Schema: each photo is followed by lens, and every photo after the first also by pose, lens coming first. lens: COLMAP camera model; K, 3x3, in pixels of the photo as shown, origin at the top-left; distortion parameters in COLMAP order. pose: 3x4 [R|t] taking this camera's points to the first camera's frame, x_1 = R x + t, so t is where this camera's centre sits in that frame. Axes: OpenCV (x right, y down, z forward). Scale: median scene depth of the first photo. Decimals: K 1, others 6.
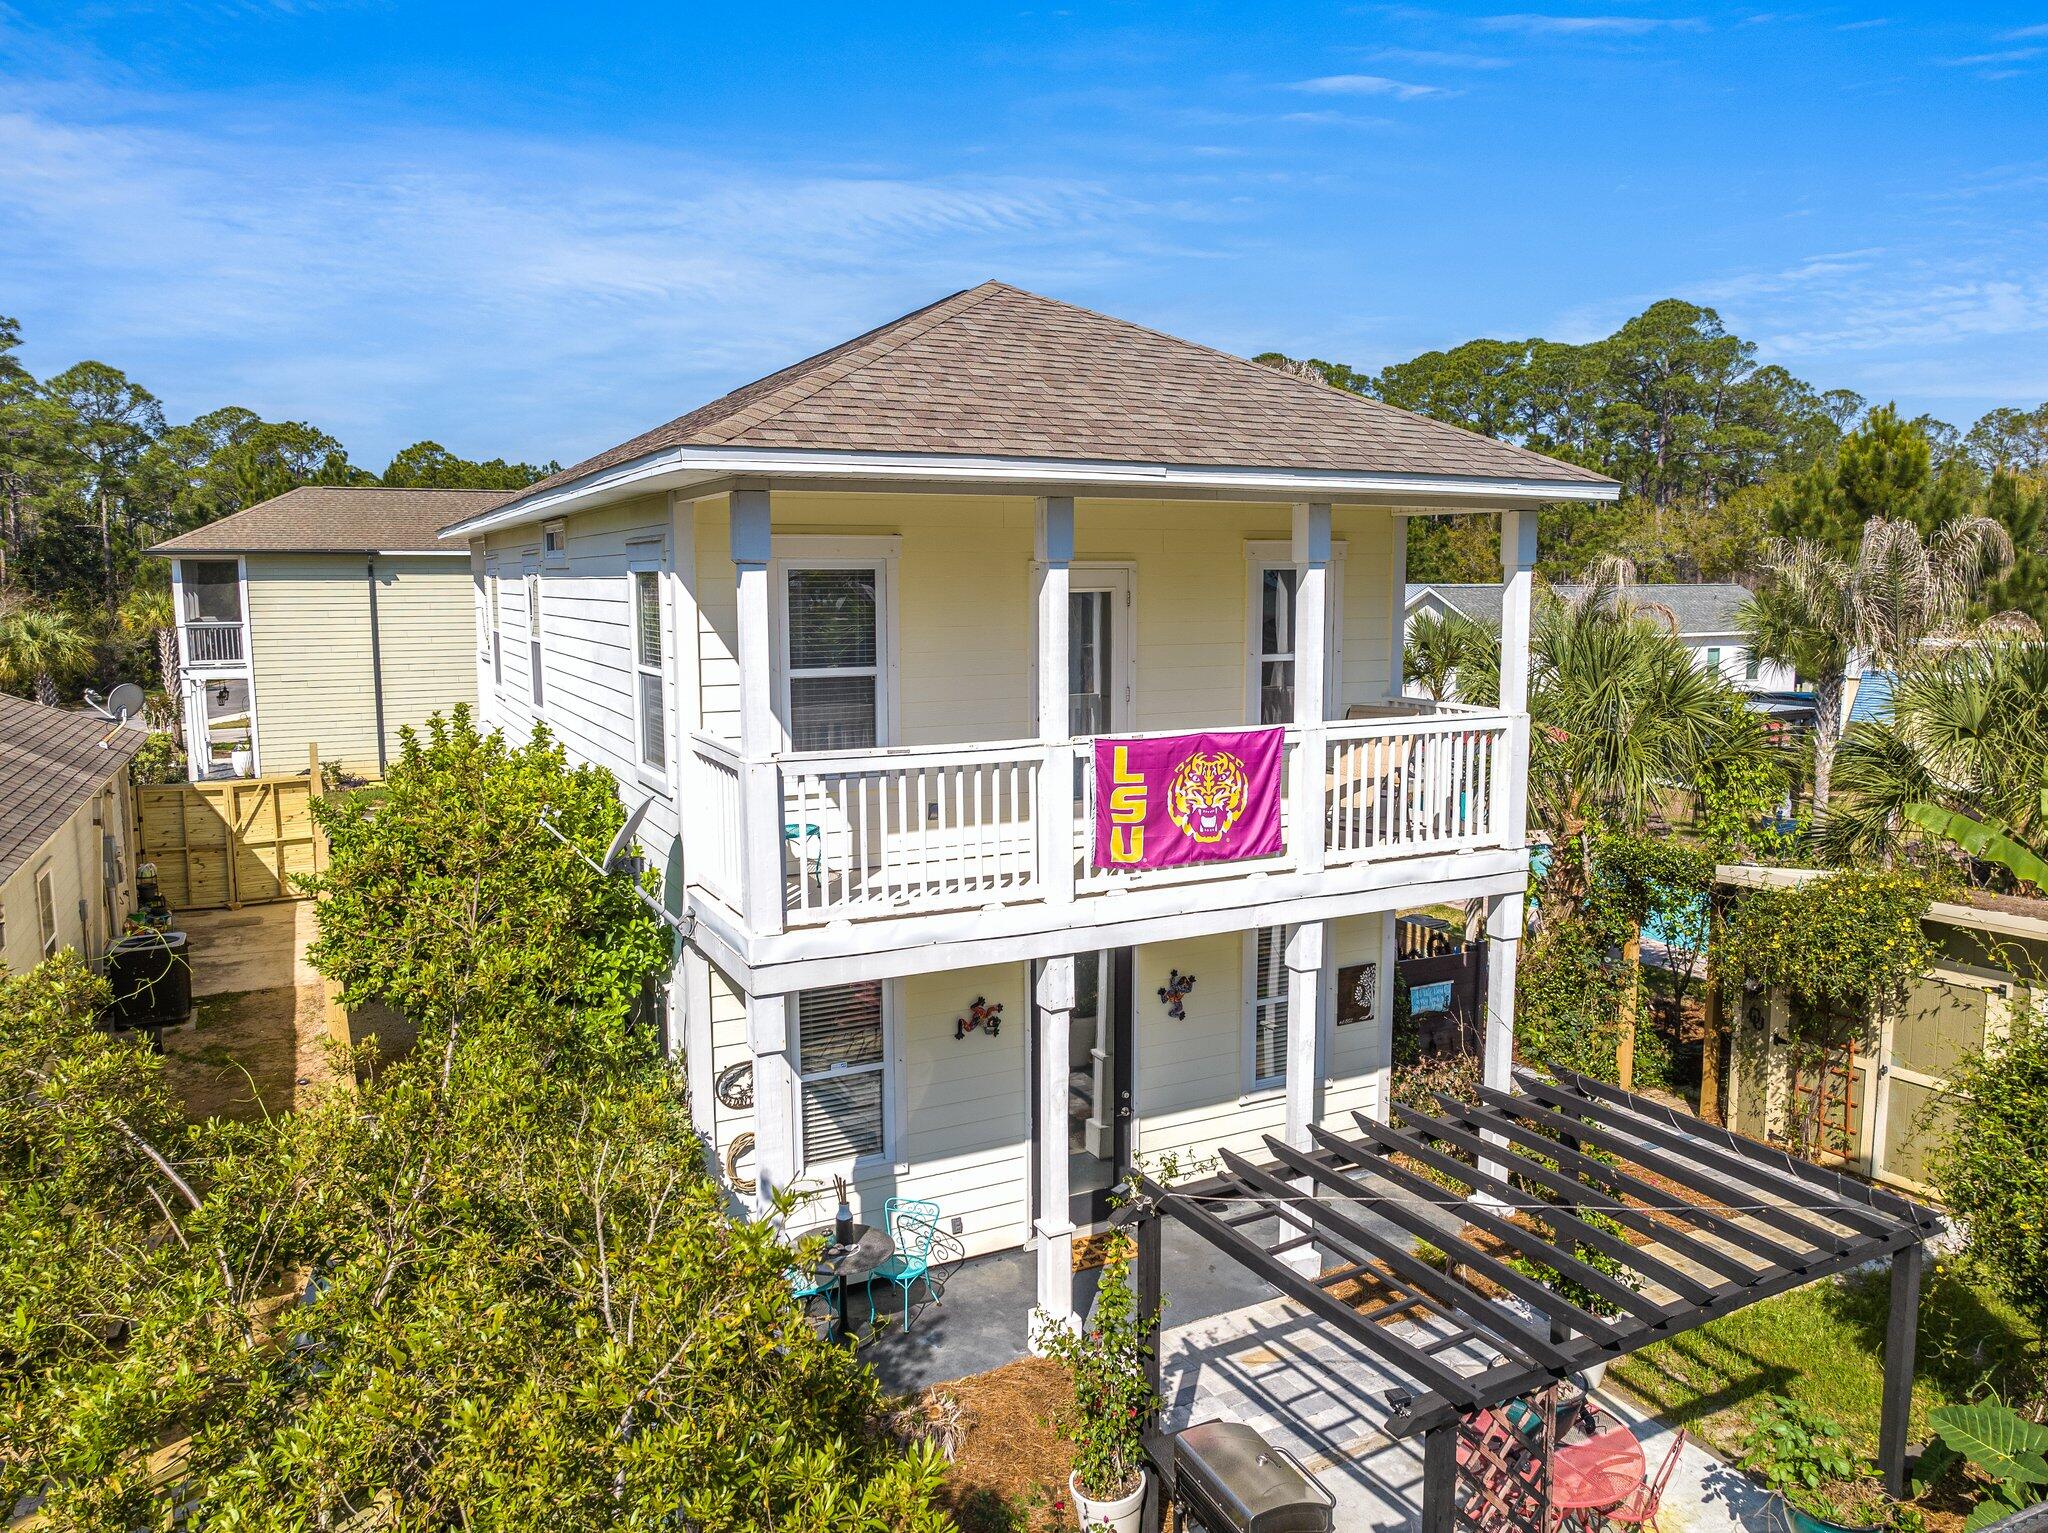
lens RADIAL K [[1441.9, 0, 1024.0], [0, 1441.9, 766.5], [0, 0, 1]] dist [-0.034760, 0.020789]
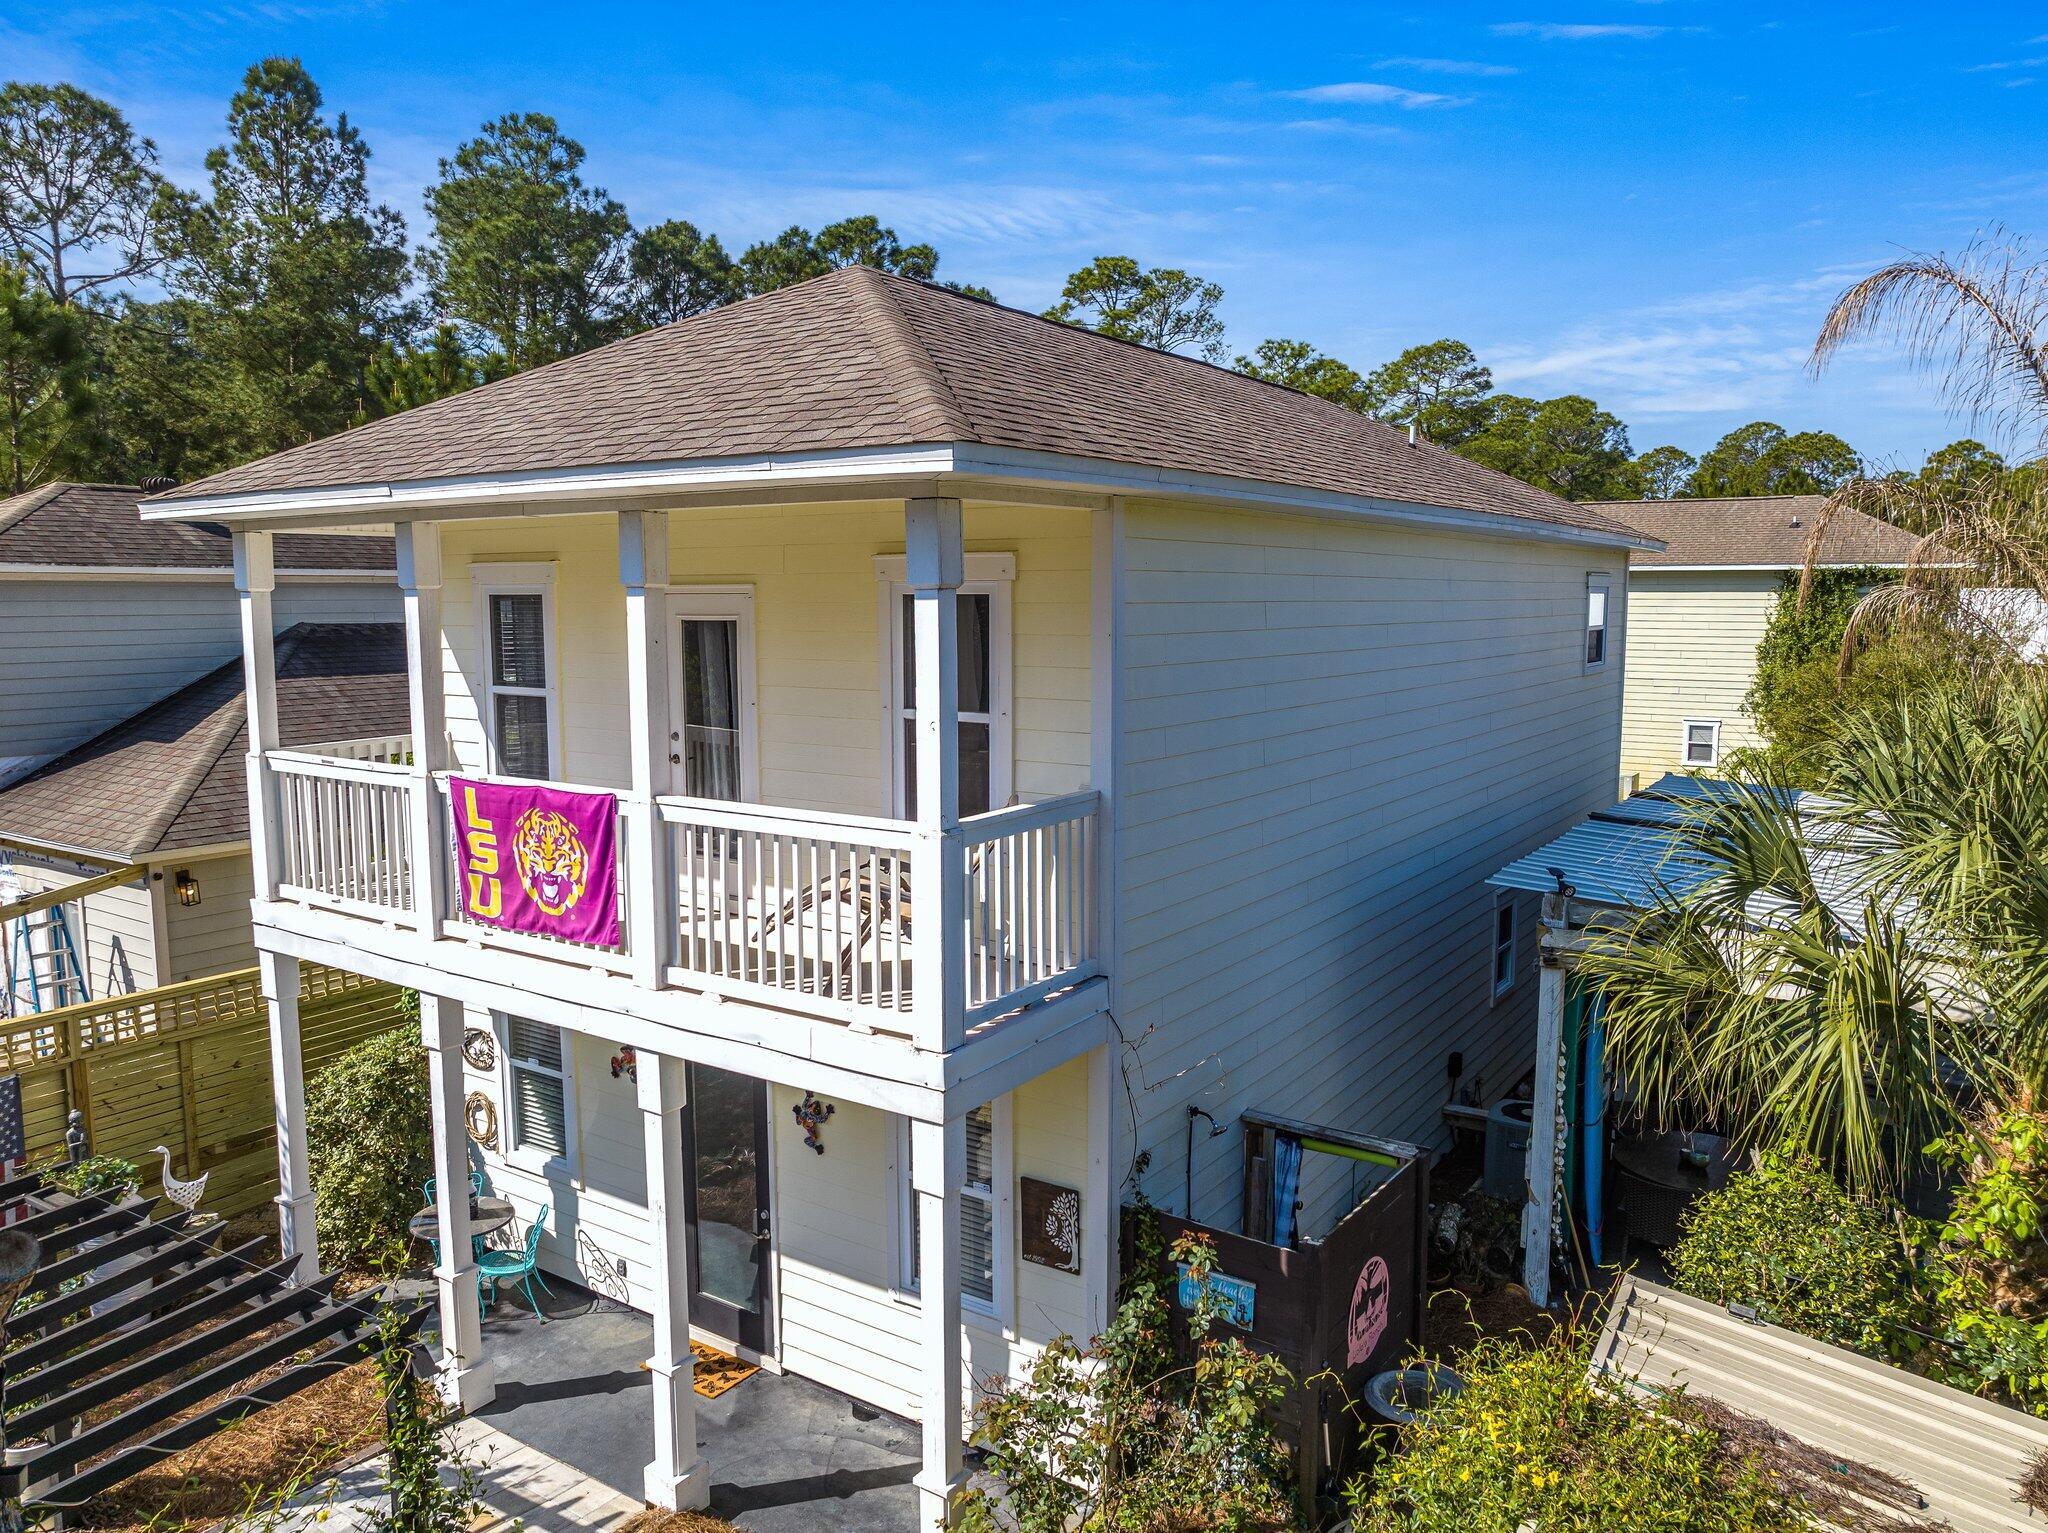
lens RADIAL K [[1443.6, 0, 1014.7], [0, 1443.6, 771.4], [0, 0, 1]] dist [-0.018984, 0.004563]
pose [[0.485228, 0.108935, -0.867575, 0.986100], [-0.115088, 0.991534, 0.060132, -0.113970], [0.866780, 0.070670, 0.493657, 0.803861]]
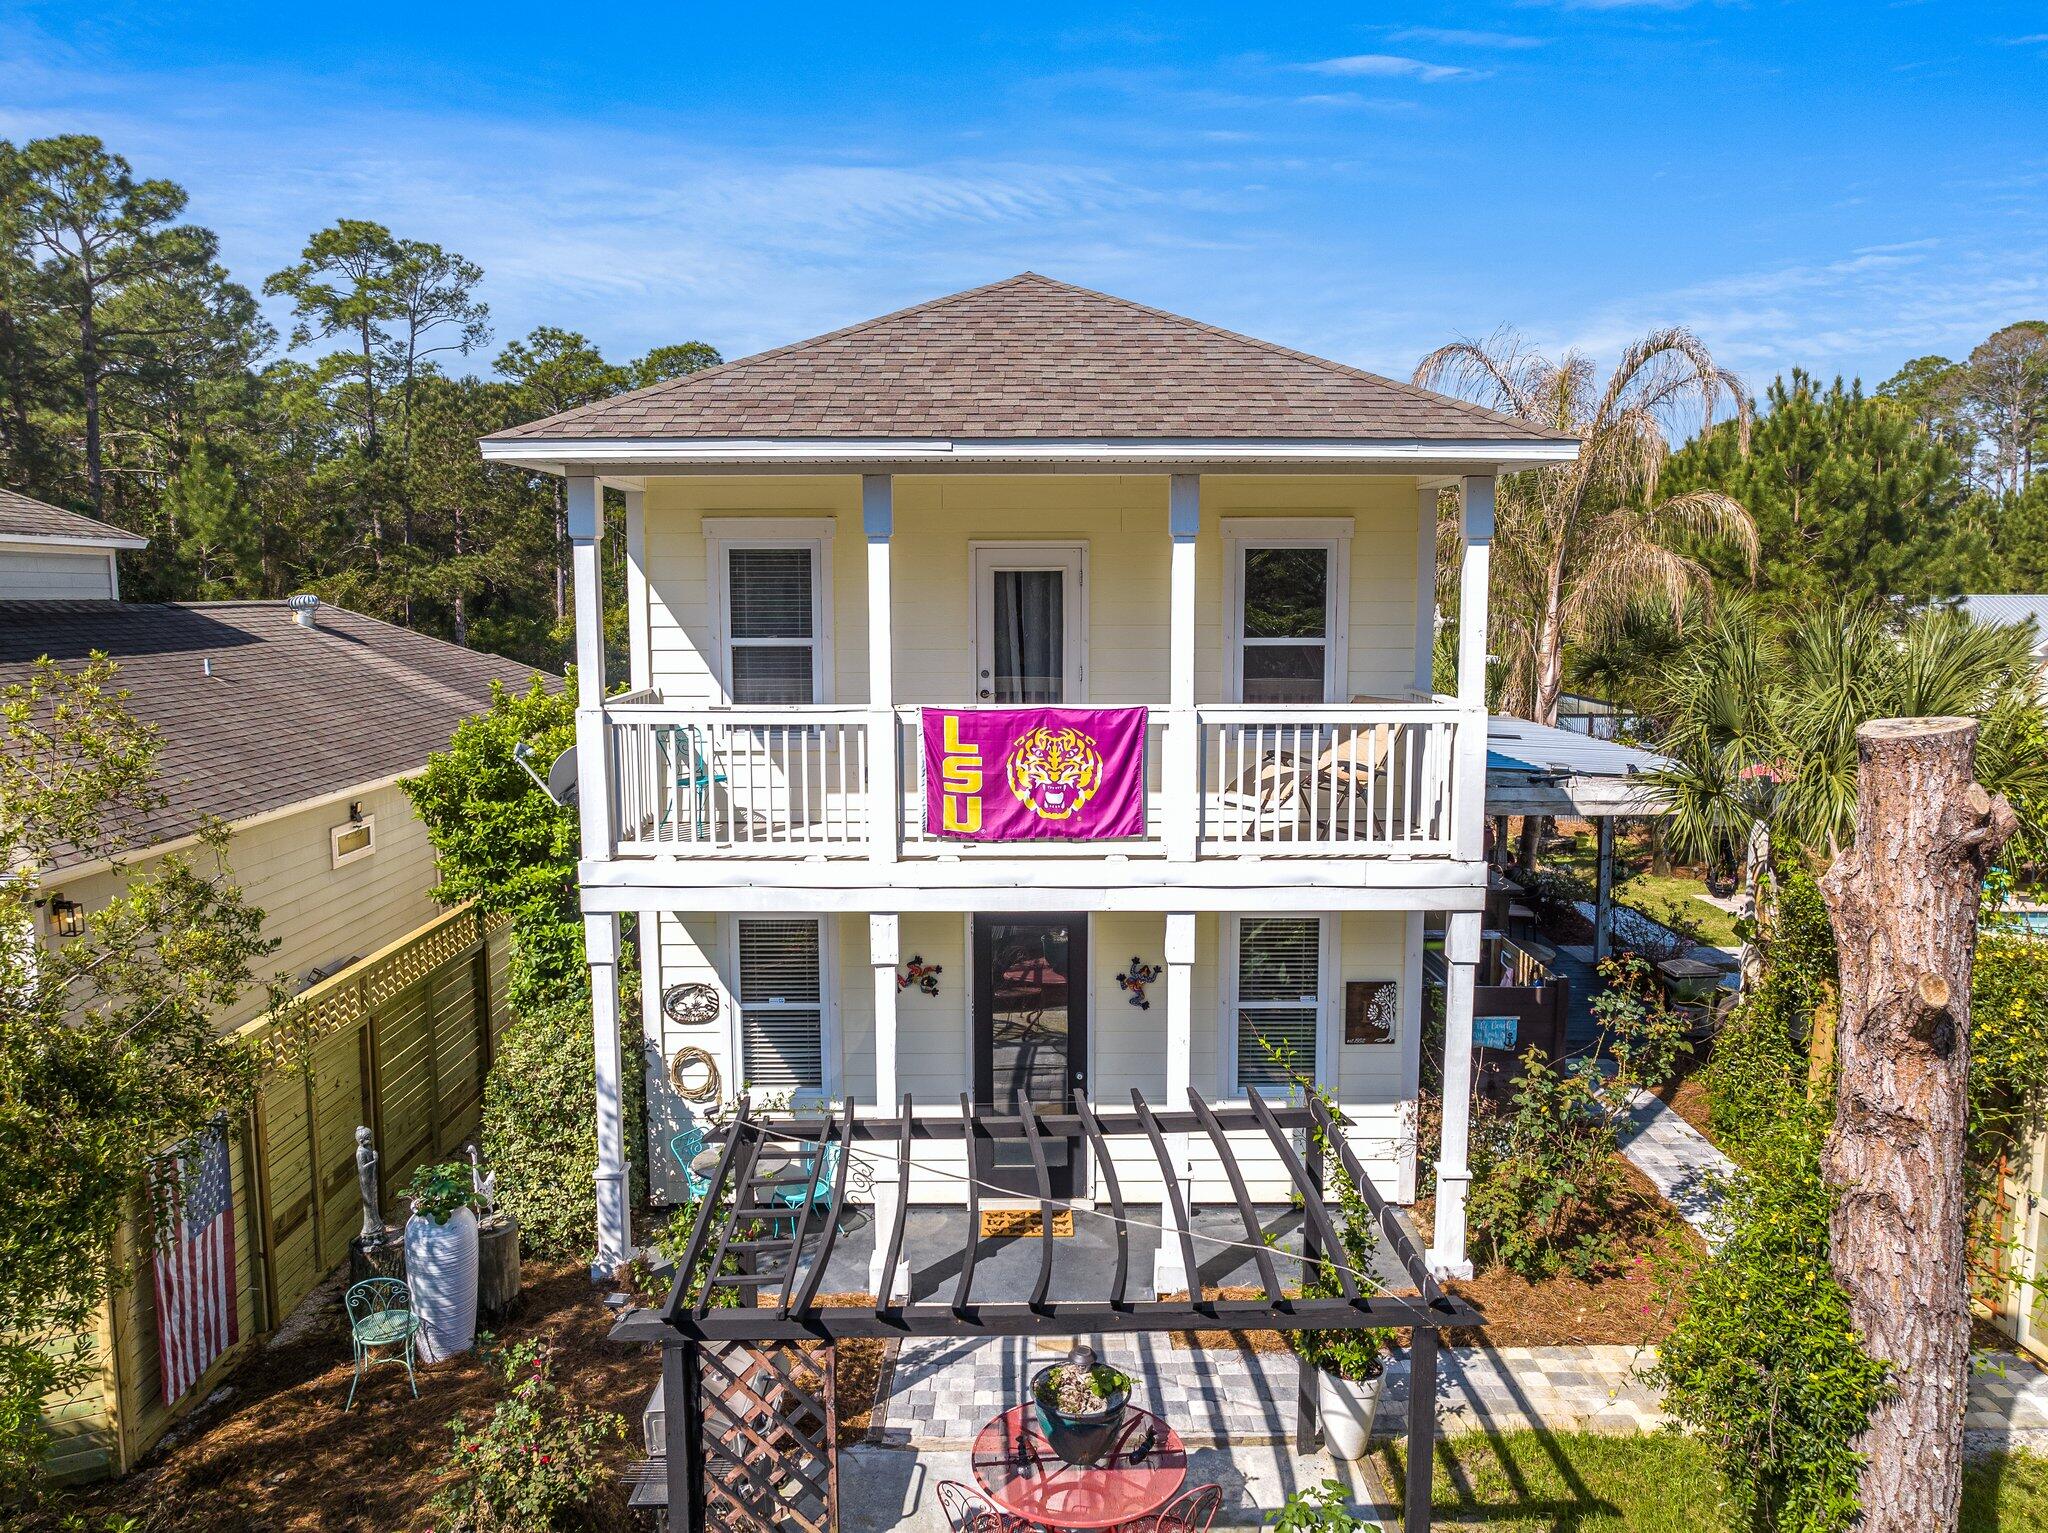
lens RADIAL K [[1441.9, 0, 1024.0], [0, 1441.9, 766.5], [0, 0, 1]] dist [-0.034760, 0.020789]
pose [[0.893421, 0.056726, -0.445624, 0.545229], [-0.060355, 0.998159, 0.006058, 0.011764], [0.445147, 0.021484, 0.895200, 0.098556]]
